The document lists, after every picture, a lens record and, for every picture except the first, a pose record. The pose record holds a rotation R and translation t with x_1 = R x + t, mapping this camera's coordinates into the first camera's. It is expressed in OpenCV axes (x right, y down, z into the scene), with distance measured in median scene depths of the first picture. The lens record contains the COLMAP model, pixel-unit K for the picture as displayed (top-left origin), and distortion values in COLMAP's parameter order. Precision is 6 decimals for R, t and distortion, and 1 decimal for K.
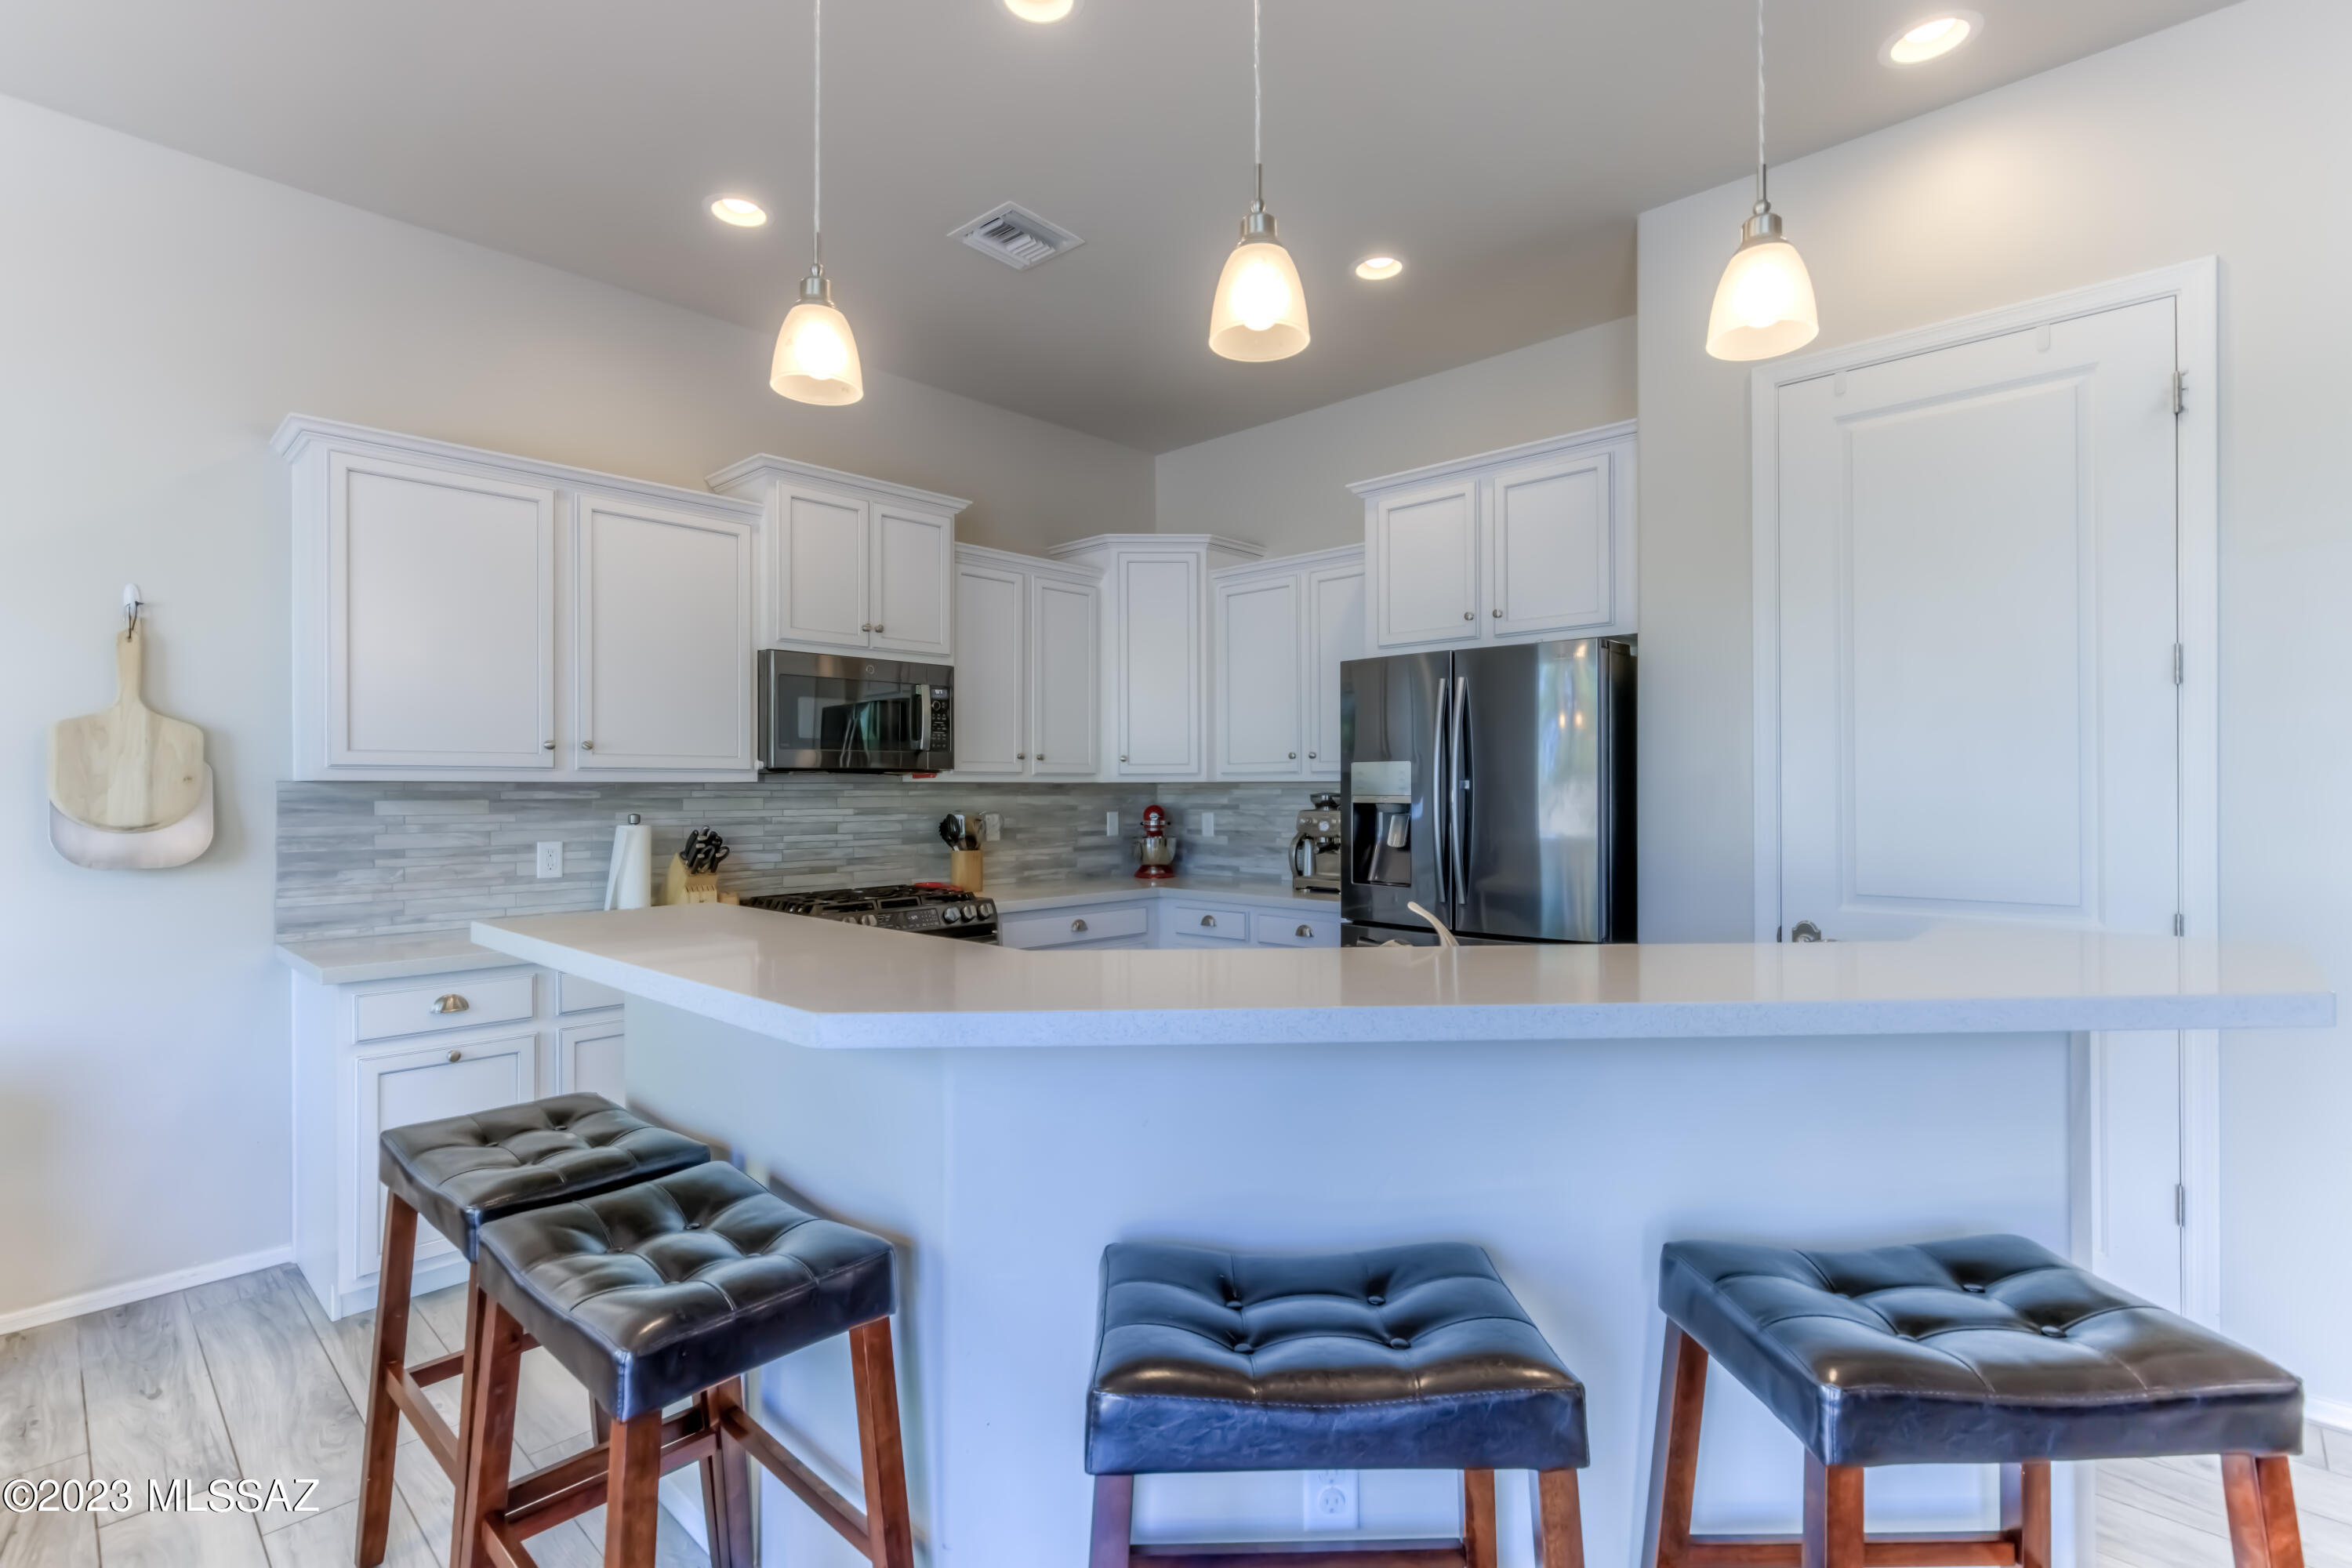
lens RADIAL K [[1090.9, 0, 1171.0], [0, 1090.9, 790.5], [0, 0, 1]] dist [-0.001501, -0.004380]
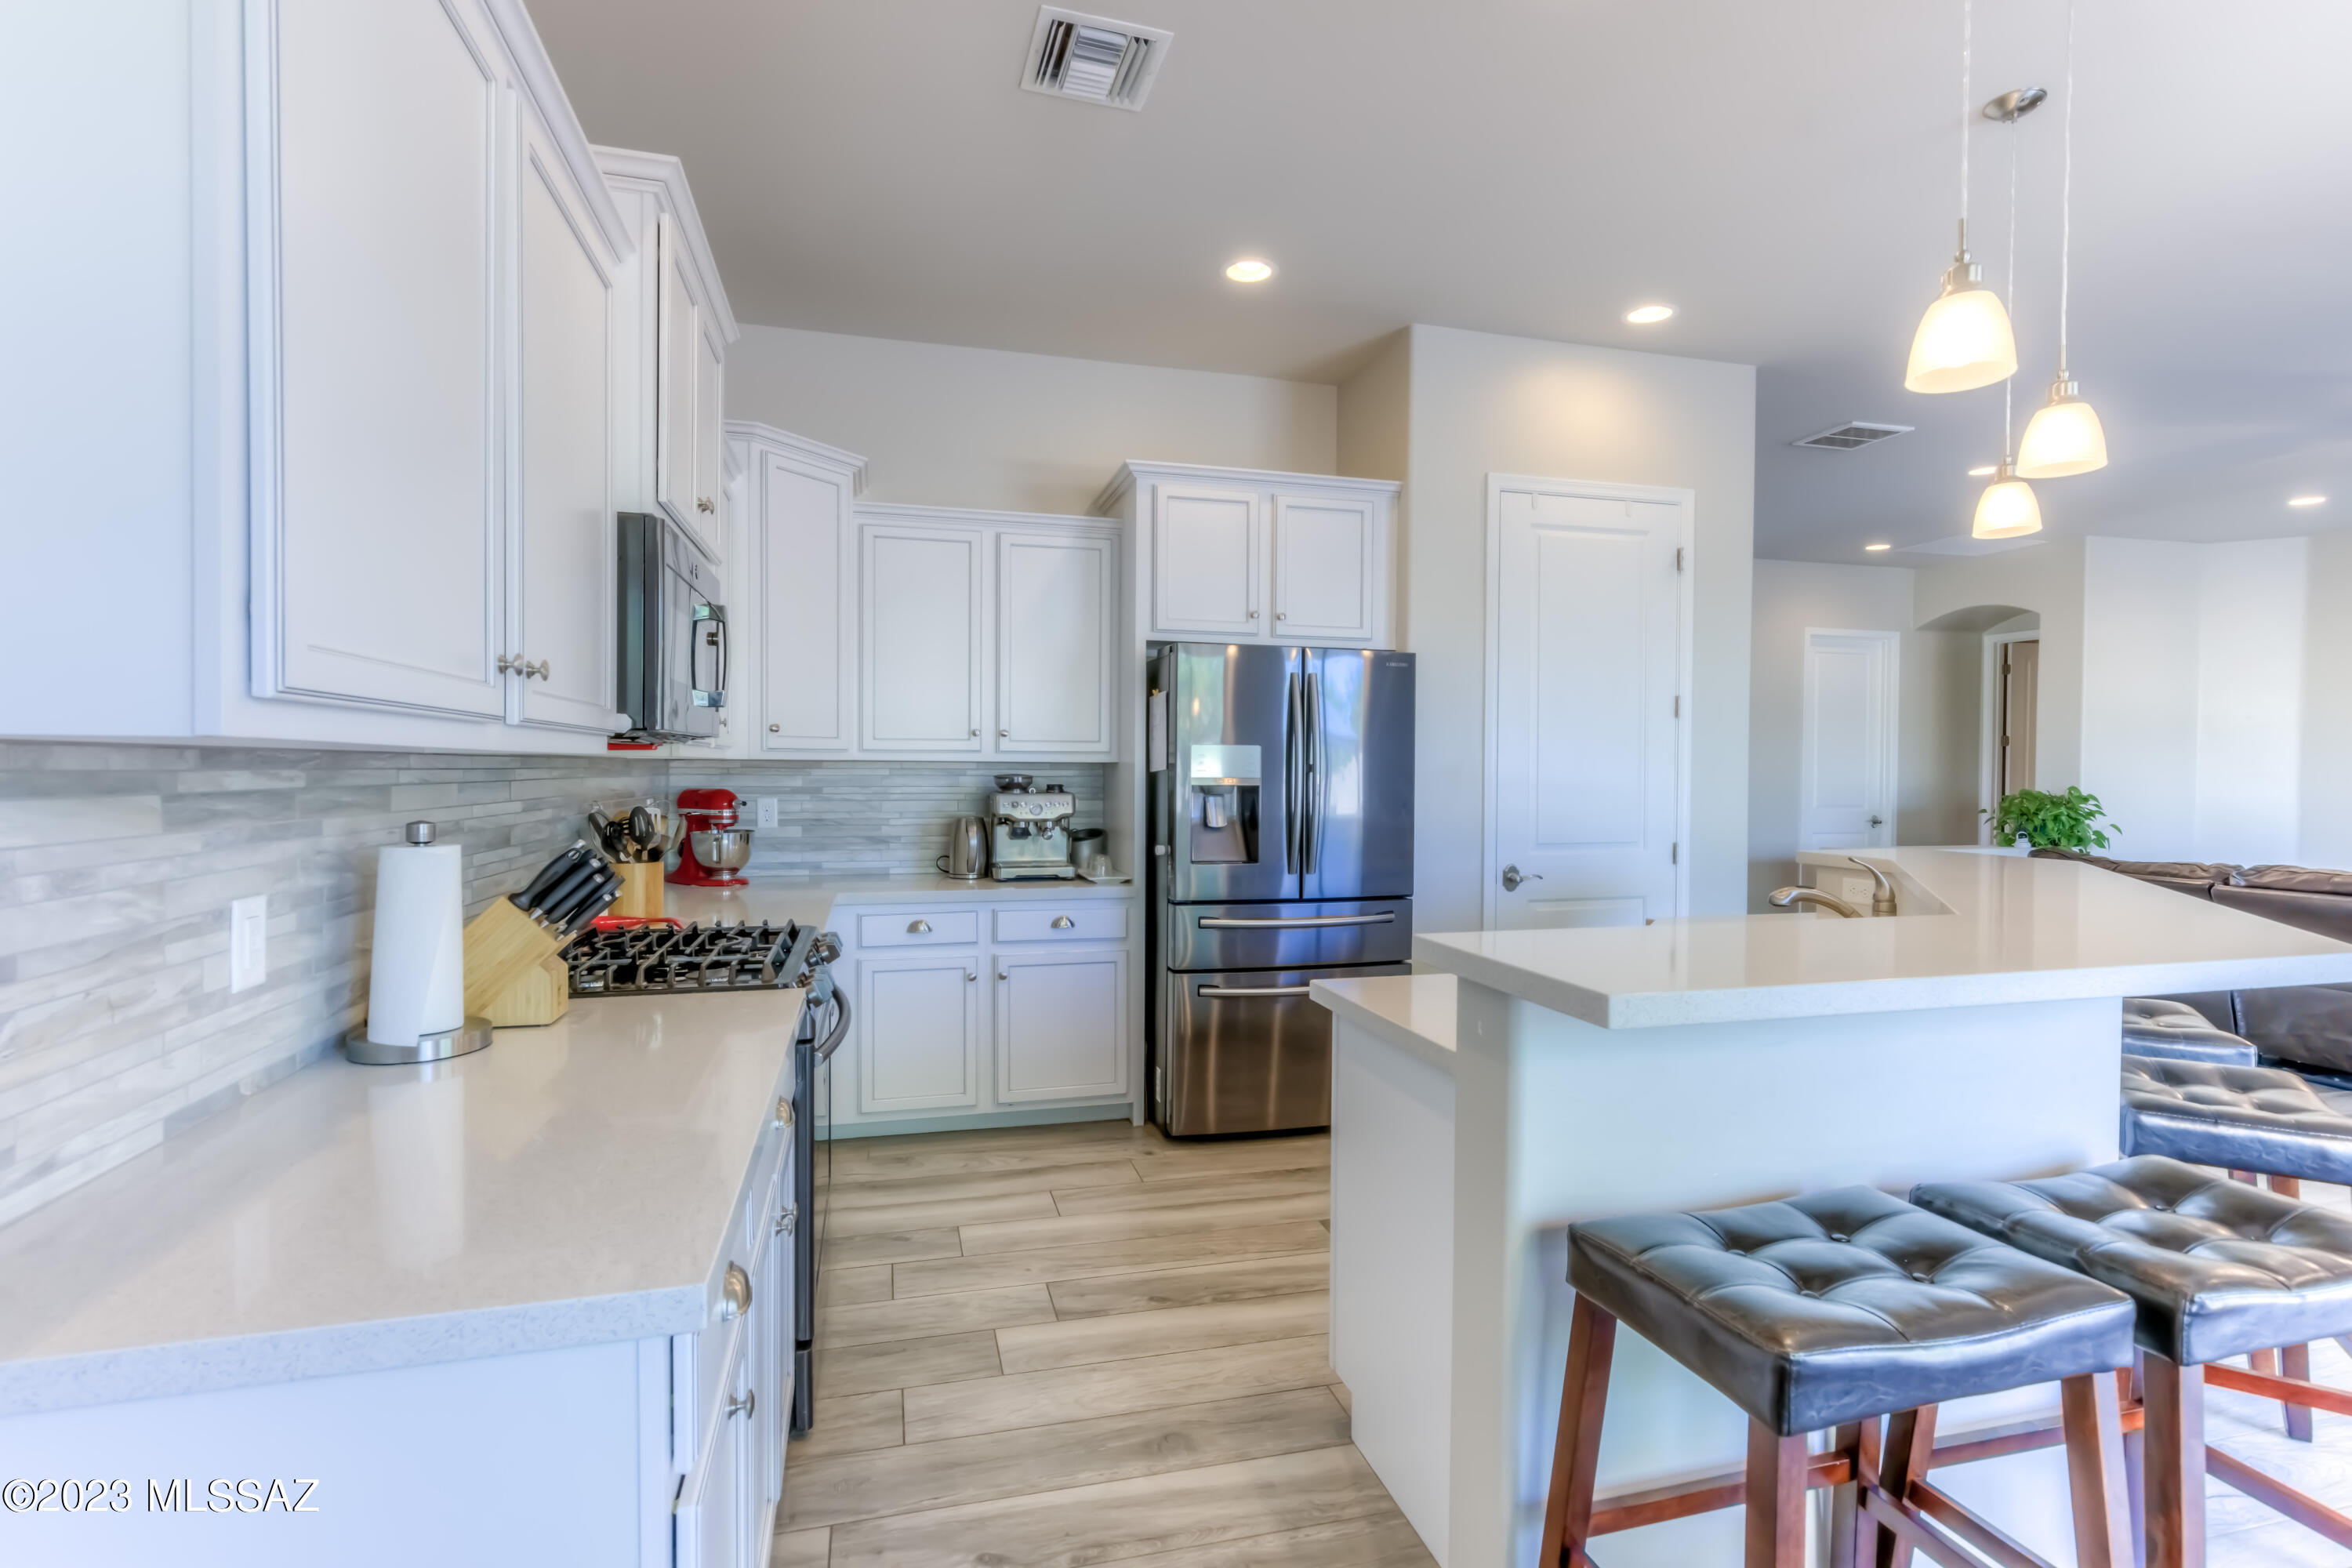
lens RADIAL K [[1090.9, 0, 1156.8], [0, 1090.9, 774.8], [0, 0, 1]] dist [-0.001501, -0.004380]
pose [[0.536327, 0.000557, 0.844010, -0.686751], [-0.006442, 0.999973, 0.003434, -0.001249], [-0.843985, -0.007278, 0.536317, 0.479979]]
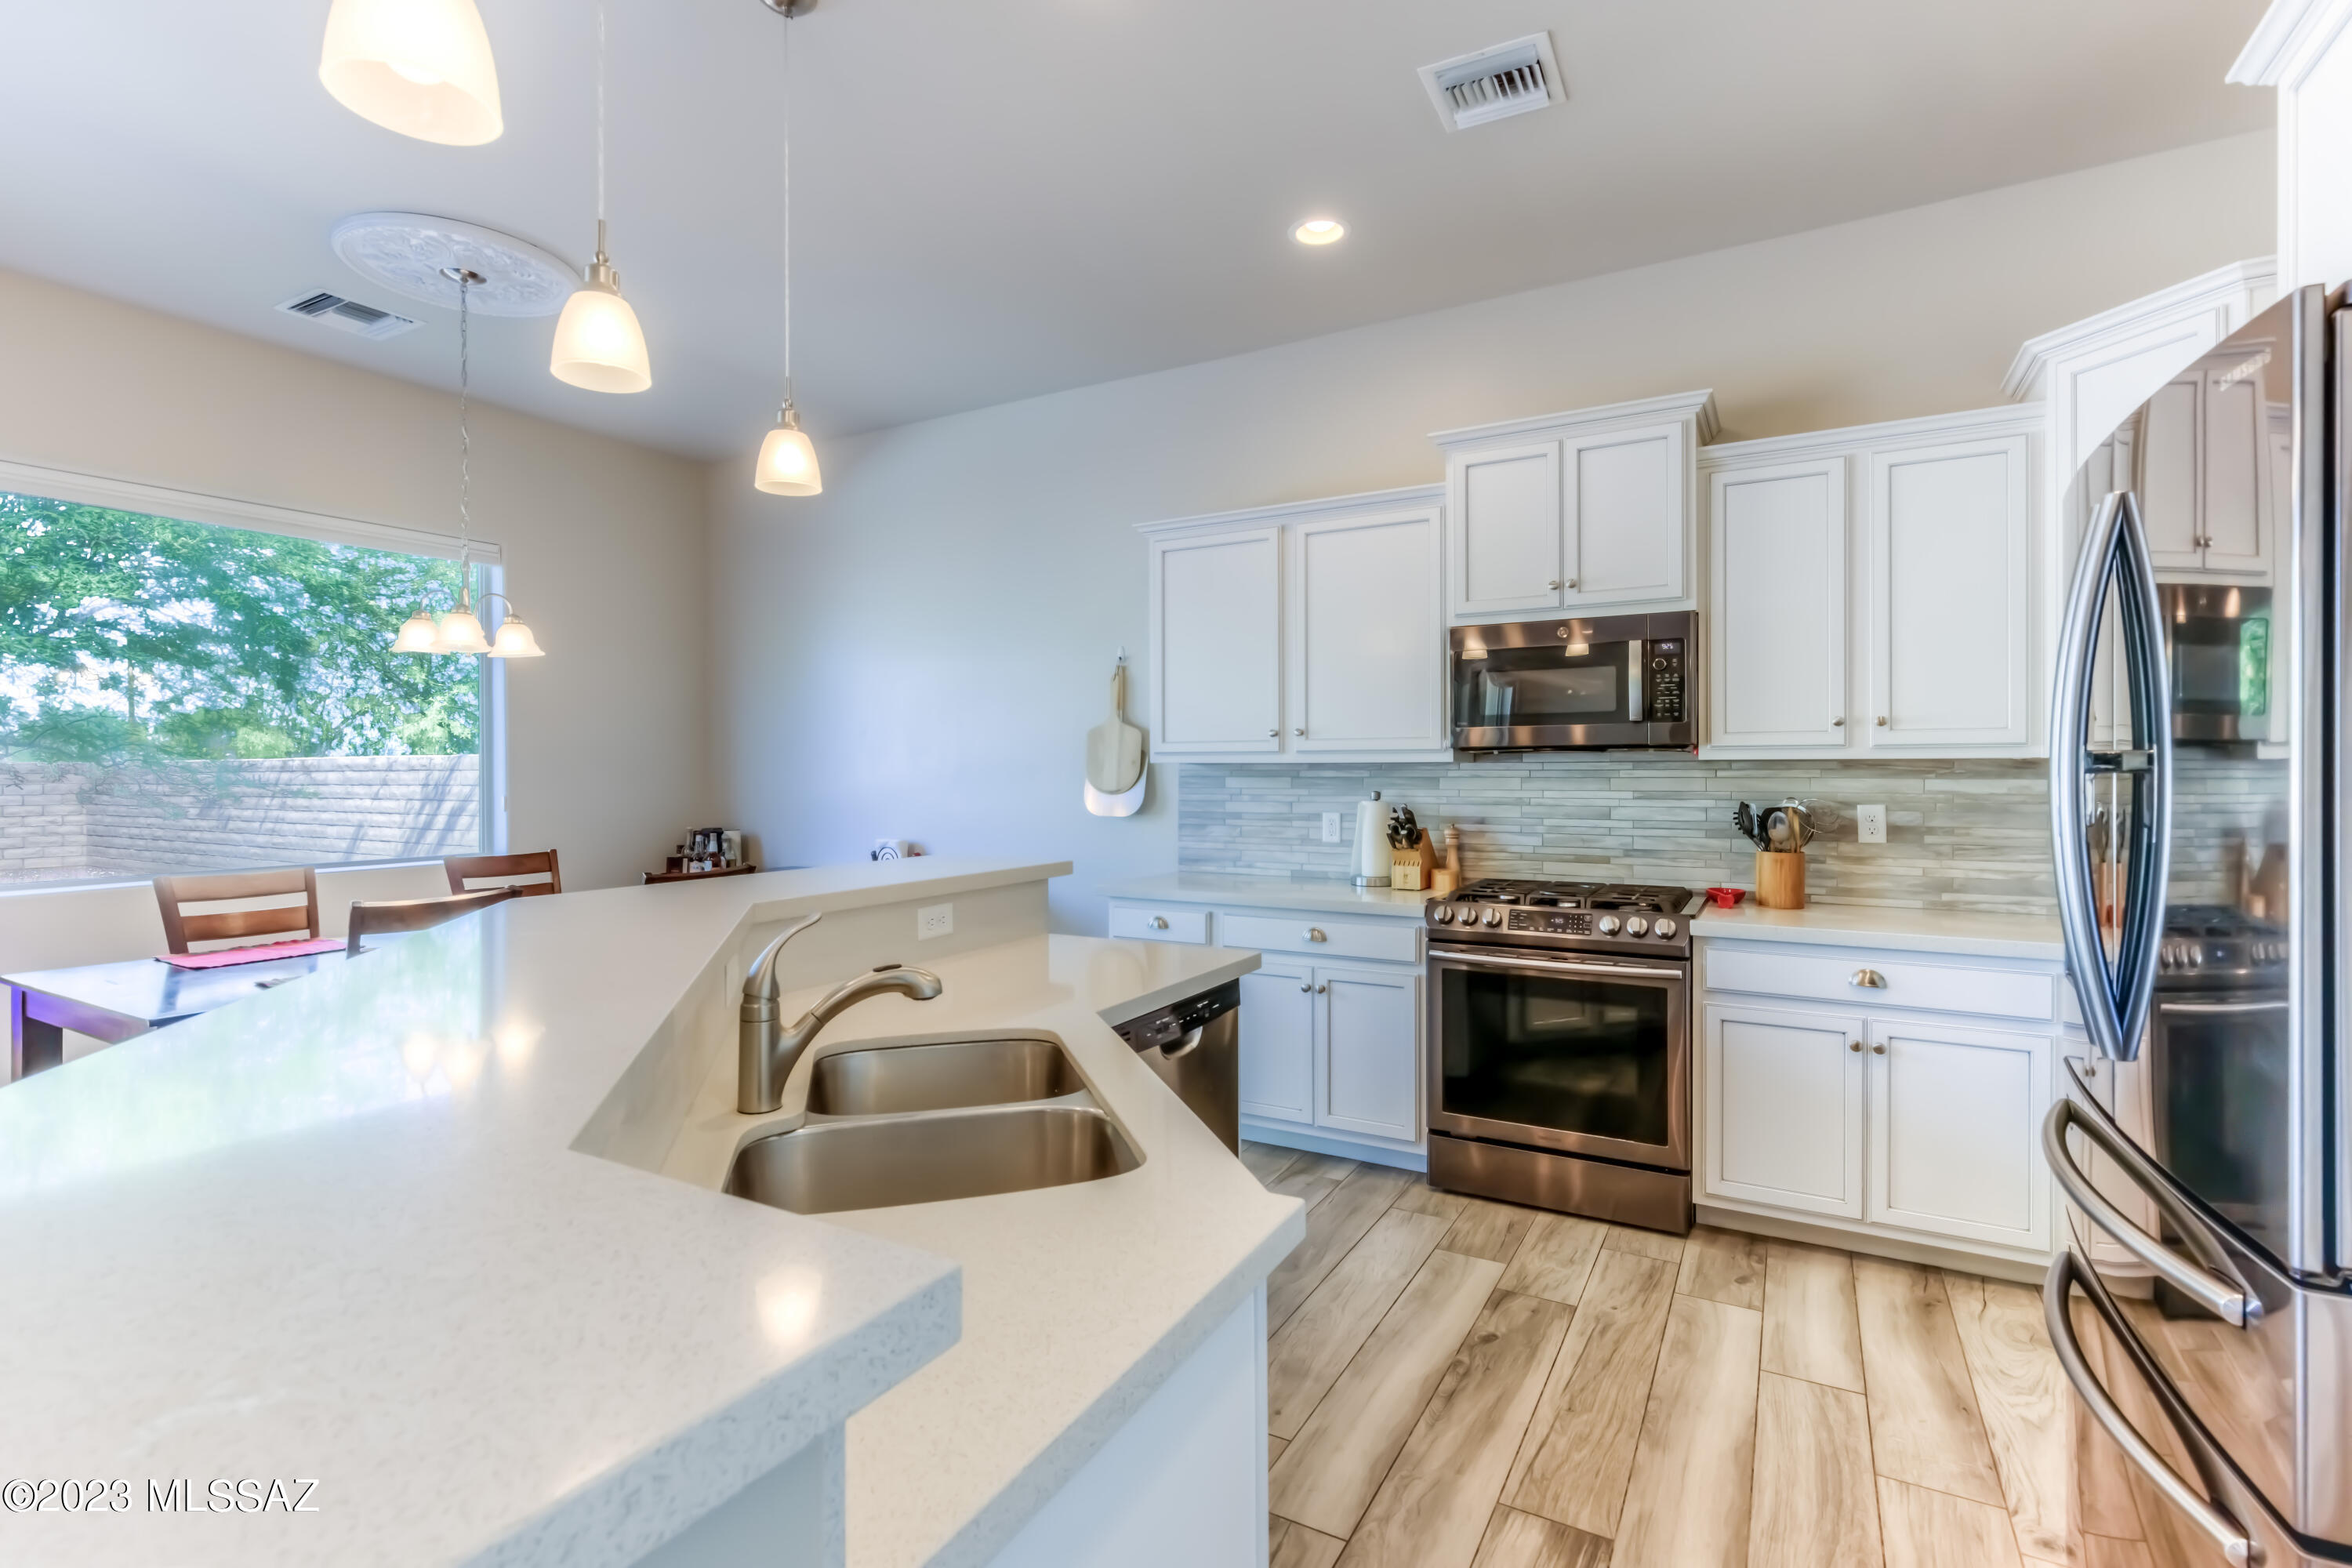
lens RADIAL K [[1090.9, 0, 1169.6], [0, 1090.9, 770.9], [0, 0, 1]] dist [-0.001501, -0.004380]
pose [[0.231121, 0.002044, -0.972923, 0.528902], [-0.001180, 0.999998, 0.001821, -0.000863], [0.972924, 0.000727, 0.231123, 0.517504]]
